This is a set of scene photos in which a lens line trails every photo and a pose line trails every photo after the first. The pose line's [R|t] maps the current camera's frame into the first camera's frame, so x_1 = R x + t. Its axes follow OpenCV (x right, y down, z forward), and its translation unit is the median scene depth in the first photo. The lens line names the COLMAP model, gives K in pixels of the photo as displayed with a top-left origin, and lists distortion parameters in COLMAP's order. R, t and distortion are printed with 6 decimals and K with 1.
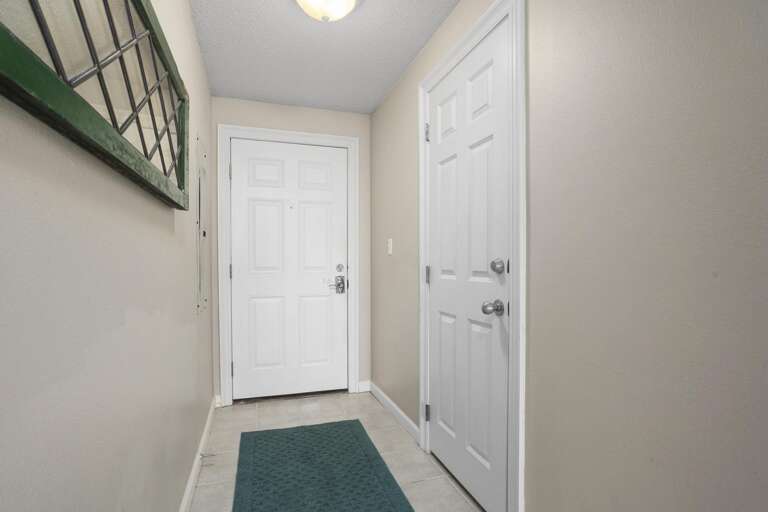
lens RADIAL K [[375.1, 0, 397.1], [0, 375.1, 270.6], [0, 0, 1]] dist [-0.022469, 0.002669]
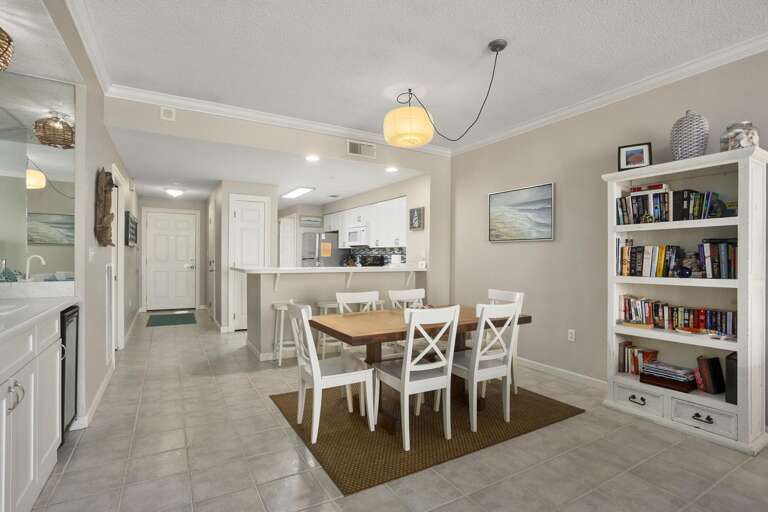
lens RADIAL K [[370.8, 0, 382.1], [0, 370.8, 256.6], [0, 0, 1]] dist [-0.017329, 0.000452]
pose [[0.986816, 0.007206, 0.161684, 0.794556], [-0.005619, 0.999931, -0.010271, -0.018446], [-0.161747, 0.009227, 0.986789, -1.877428]]
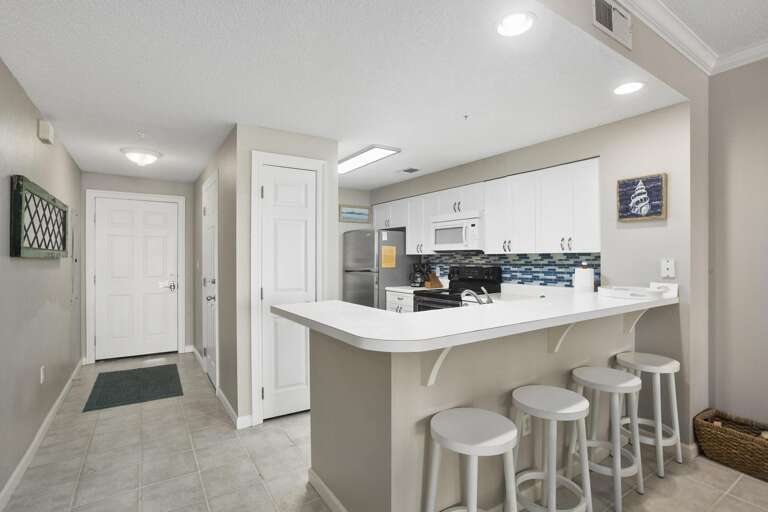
lens RADIAL K [[370.8, 0, 389.1], [0, 370.8, 253.2], [0, 0, 1]] dist [-0.017329, 0.000452]
pose [[0.973543, -0.000038, 0.228503, 0.436722], [0.005569, 0.999707, -0.023560, -0.069774], [-0.228435, 0.024209, 0.973258, -0.845135]]
